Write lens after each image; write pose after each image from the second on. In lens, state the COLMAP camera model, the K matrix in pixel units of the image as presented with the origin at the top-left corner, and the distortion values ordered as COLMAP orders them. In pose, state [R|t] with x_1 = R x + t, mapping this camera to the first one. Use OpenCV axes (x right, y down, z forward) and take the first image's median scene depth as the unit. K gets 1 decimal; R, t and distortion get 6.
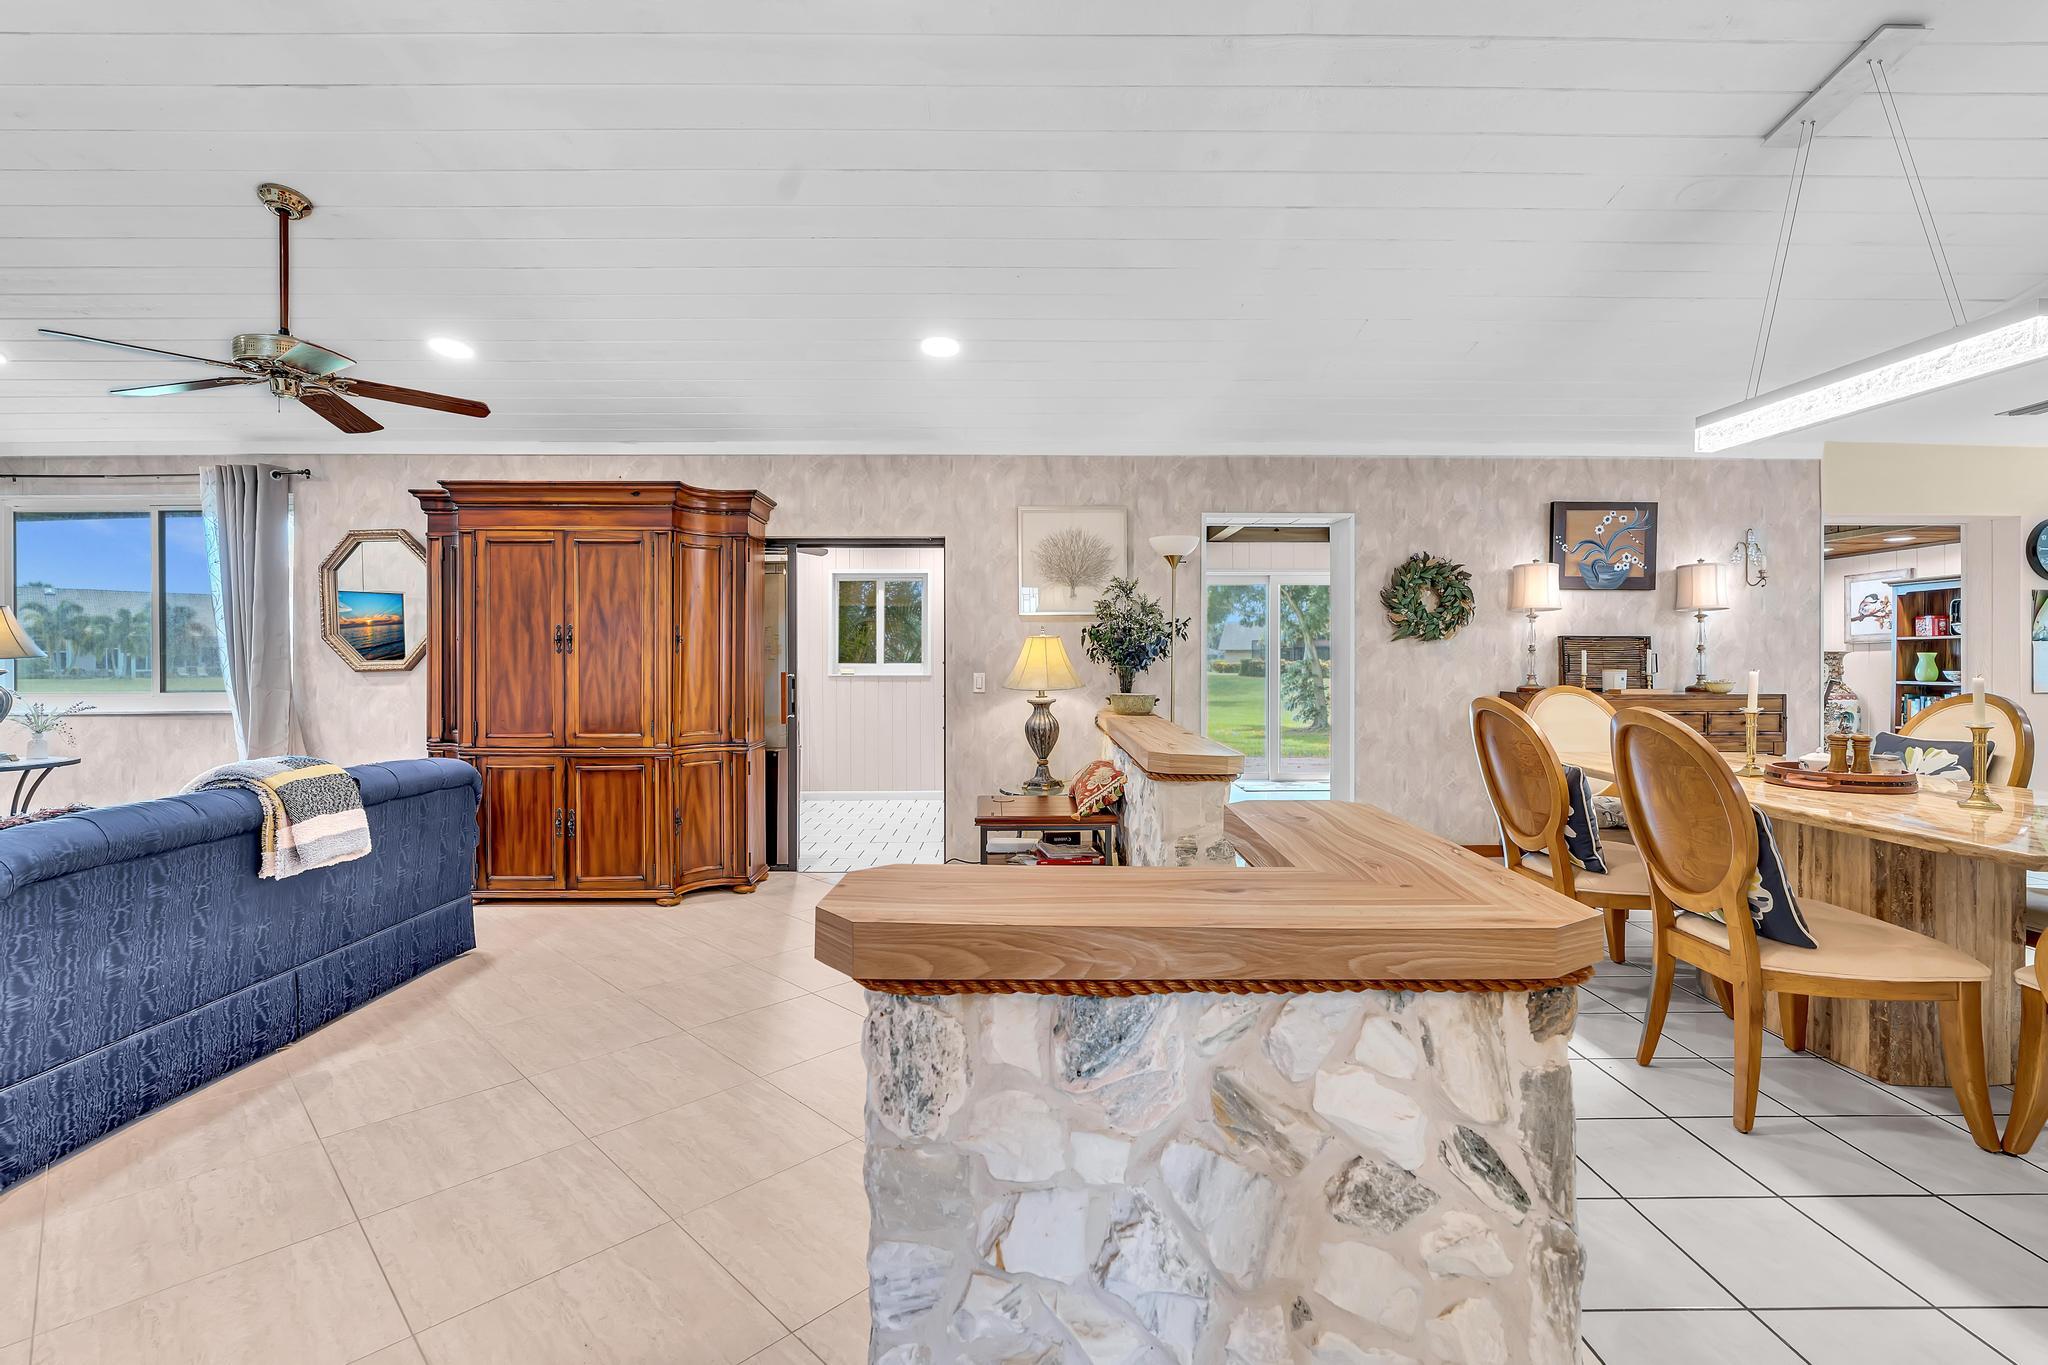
lens RADIAL K [[865.5, 0, 1029.3], [0, 865.5, 653.4], [0, 0, 1]] dist [0.007958, -0.000009]
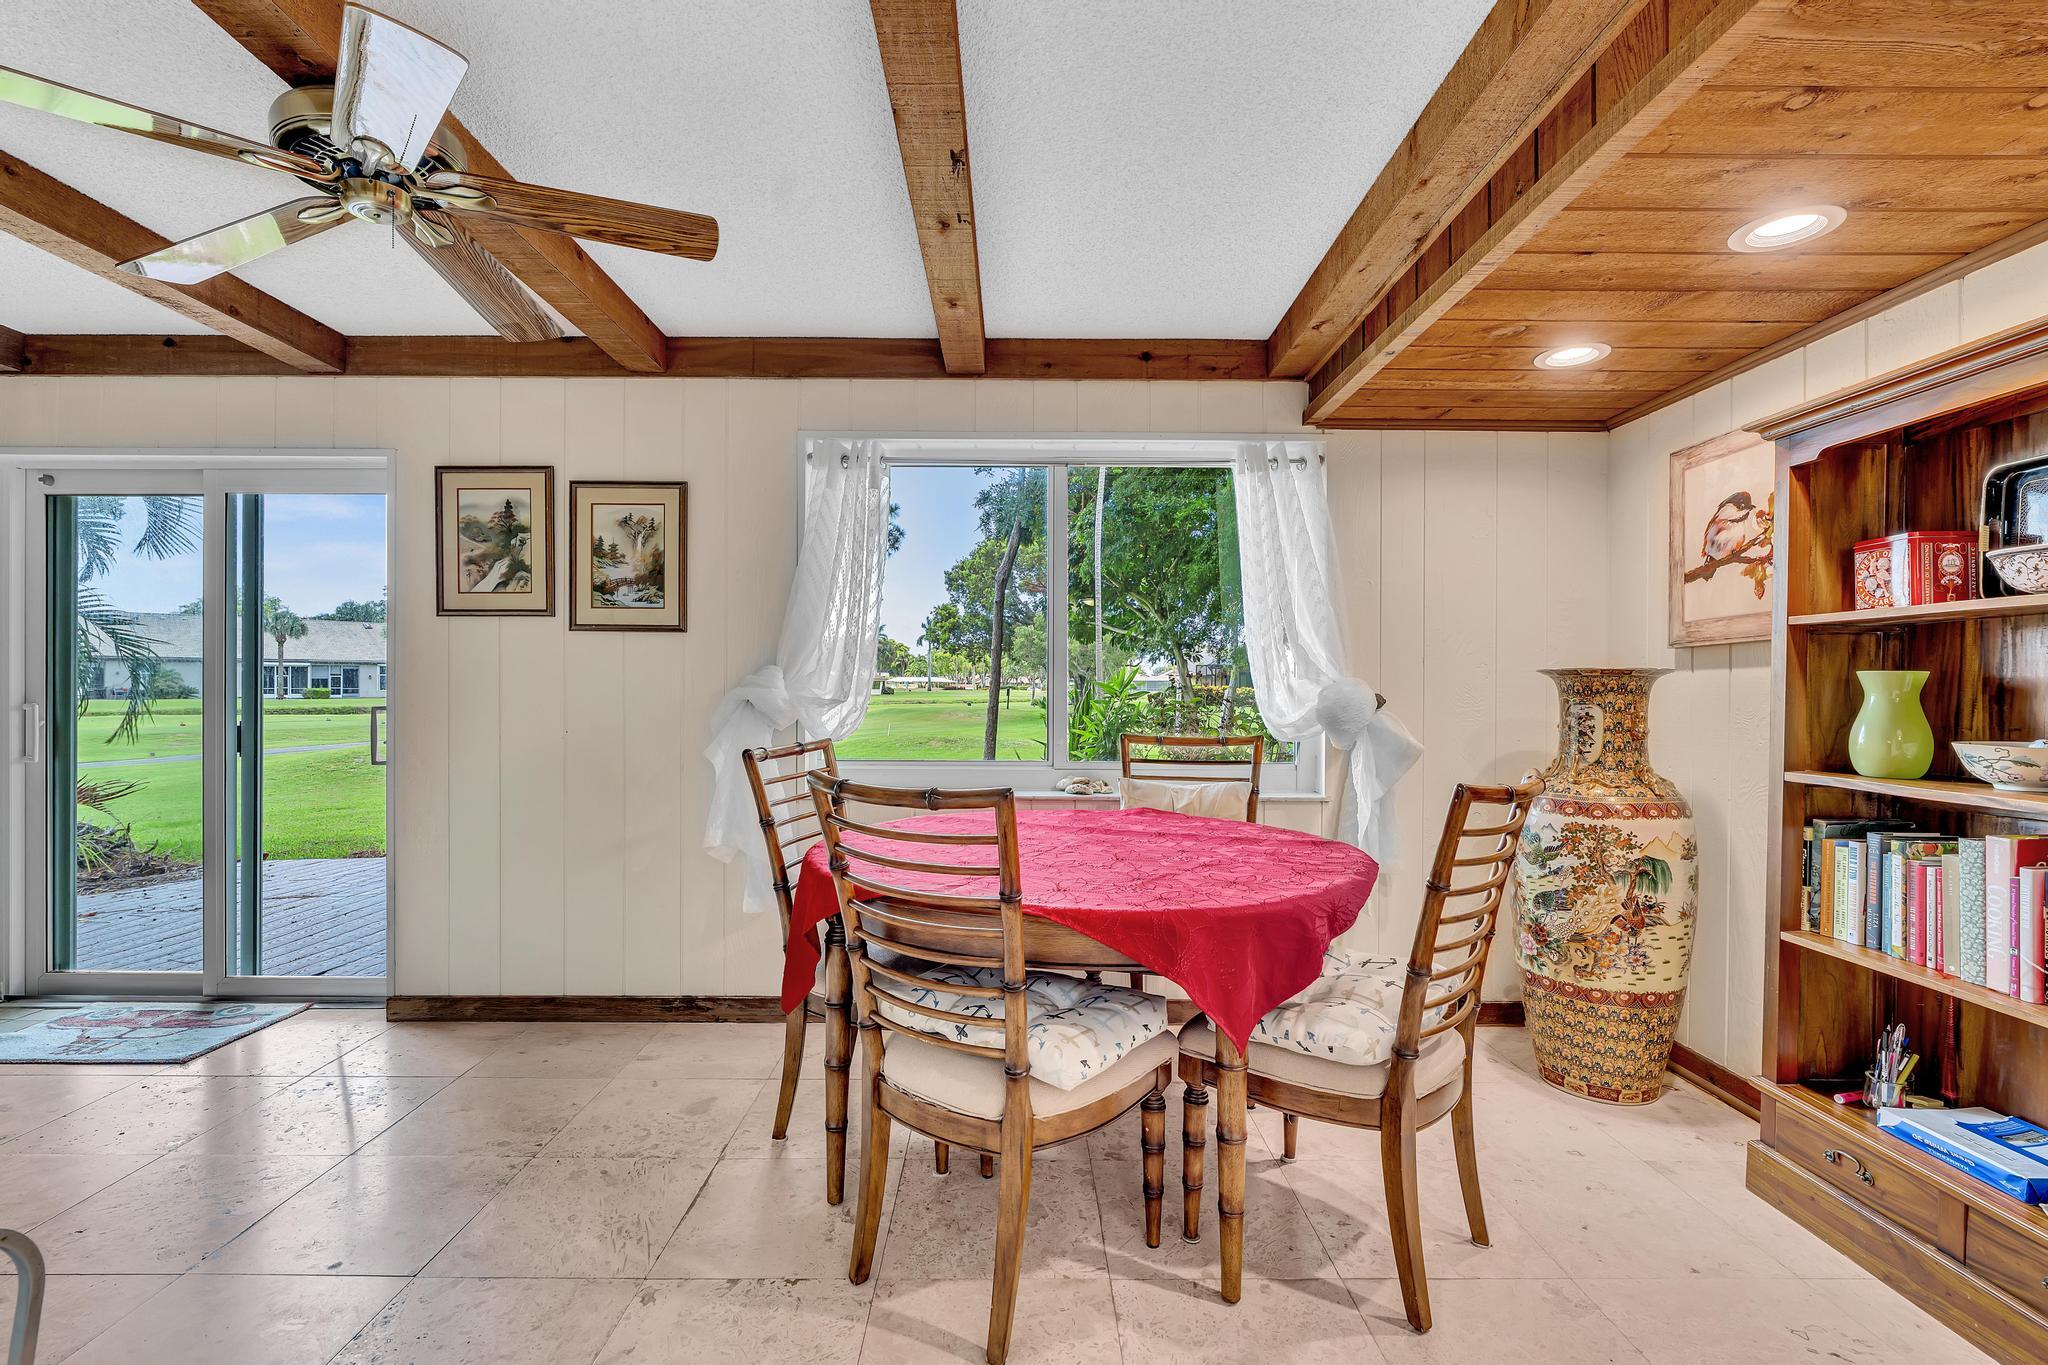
lens RADIAL K [[865.5, 0, 1020.6], [0, 865.5, 685.8], [0, 0, 1]] dist [0.007958, -0.000009]
pose [[0.999919, 0.002131, -0.012549, 1.028913], [-0.002069, 0.999986, 0.004958, 0.004206], [0.012559, -0.004932, 0.999909, 0.981373]]
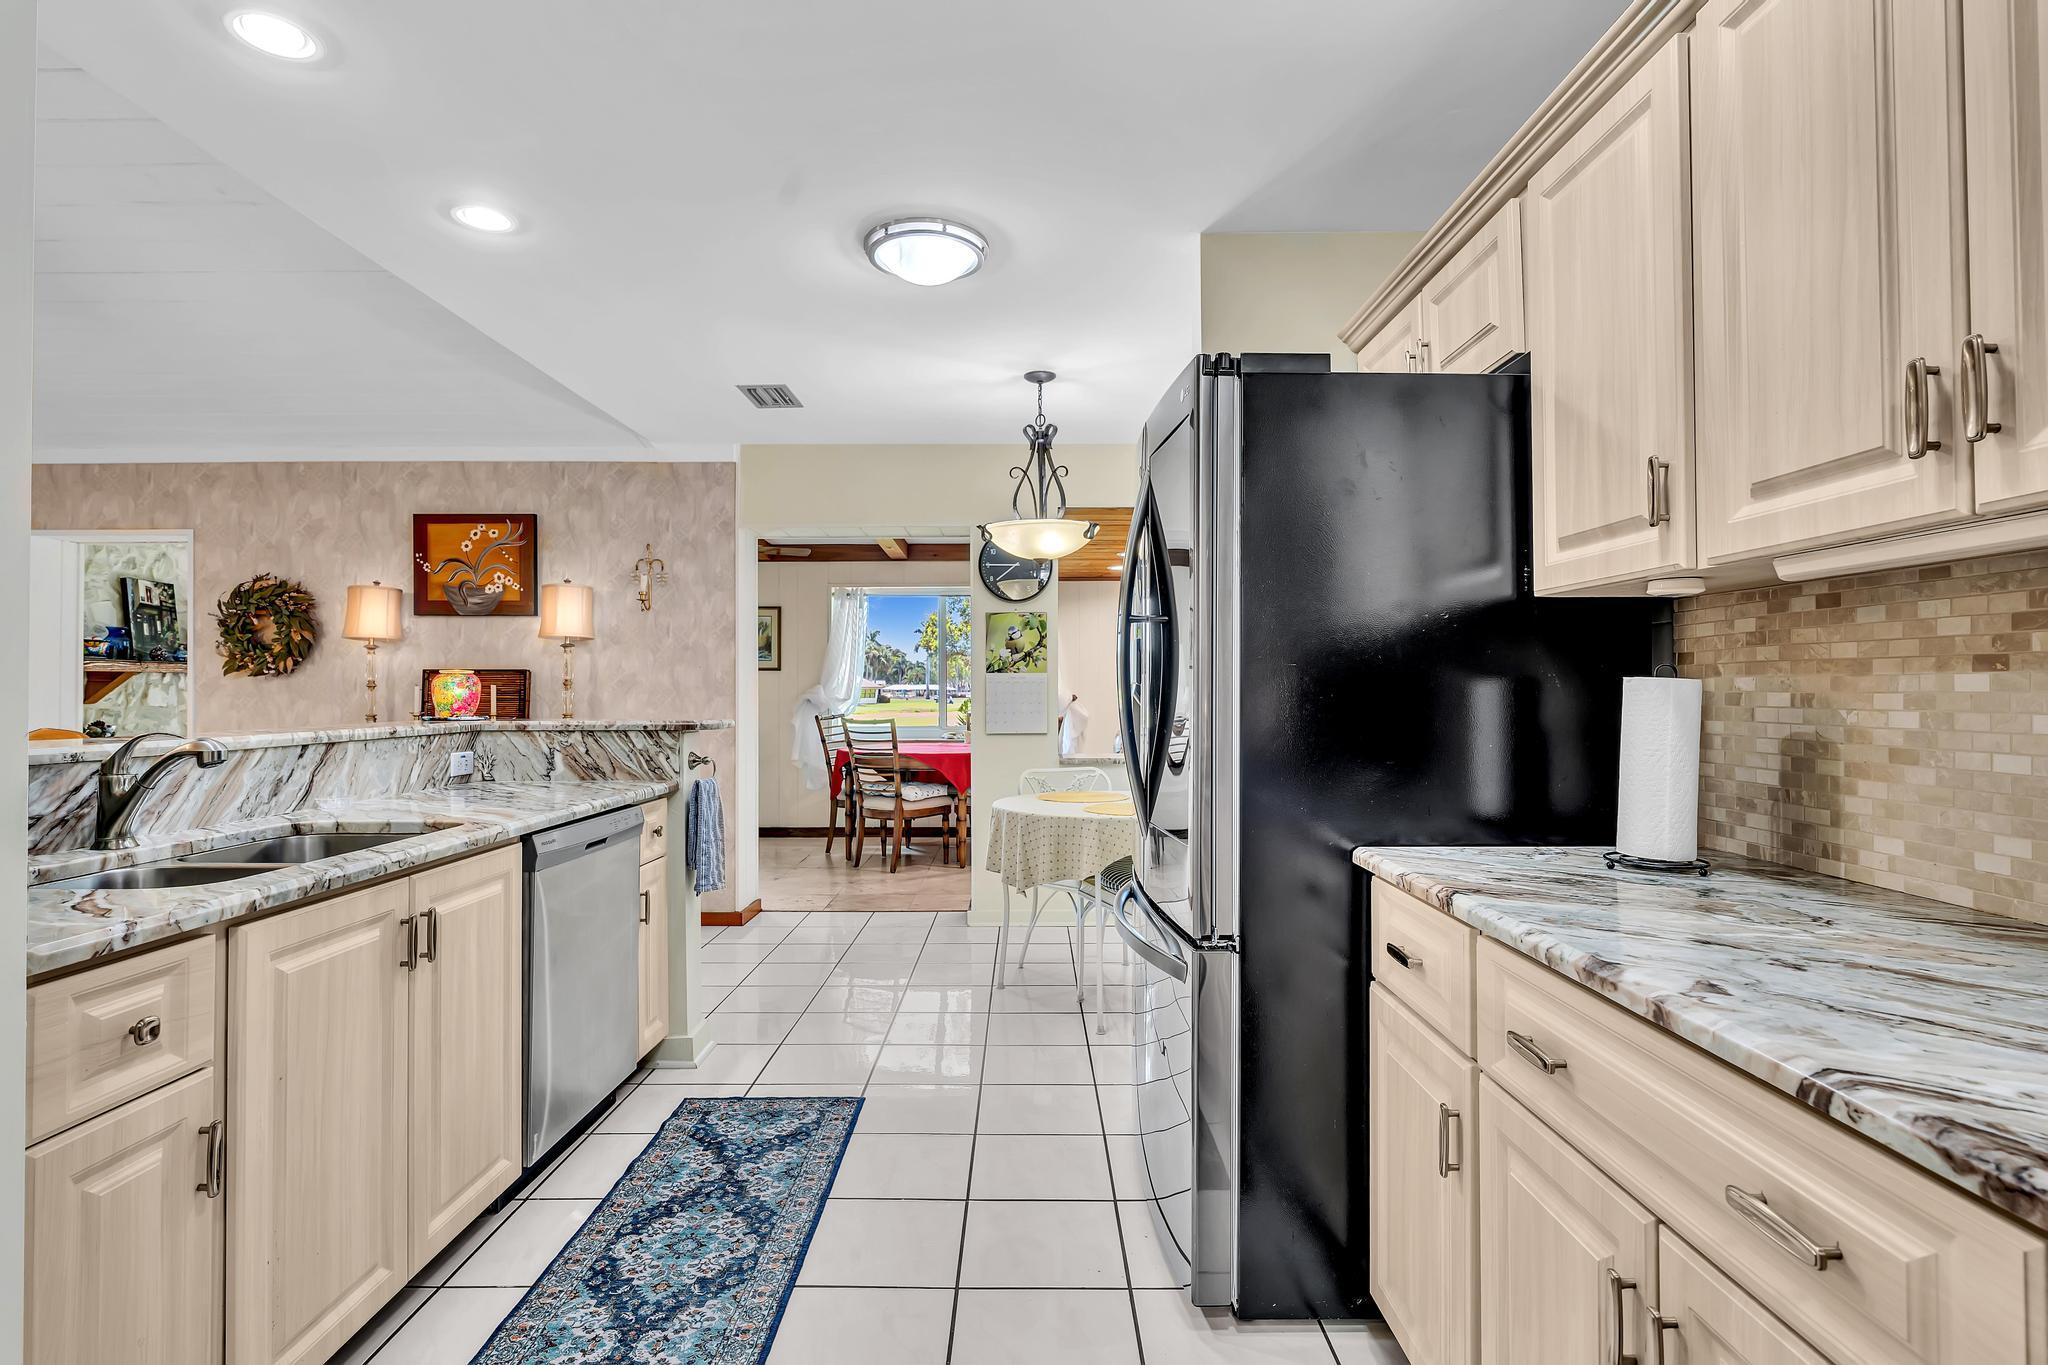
lens RADIAL K [[1011.1, 0, 1022.5], [0, 1011.1, 689.0], [0, 0, 1]] dist [-0.001259, 0.000506]
pose [[0.999459, -0.005018, -0.032516, 1.220509], [0.005047, 0.999987, 0.000817, 0.001079], [0.032511, -0.000981, 0.999471, 0.018367]]
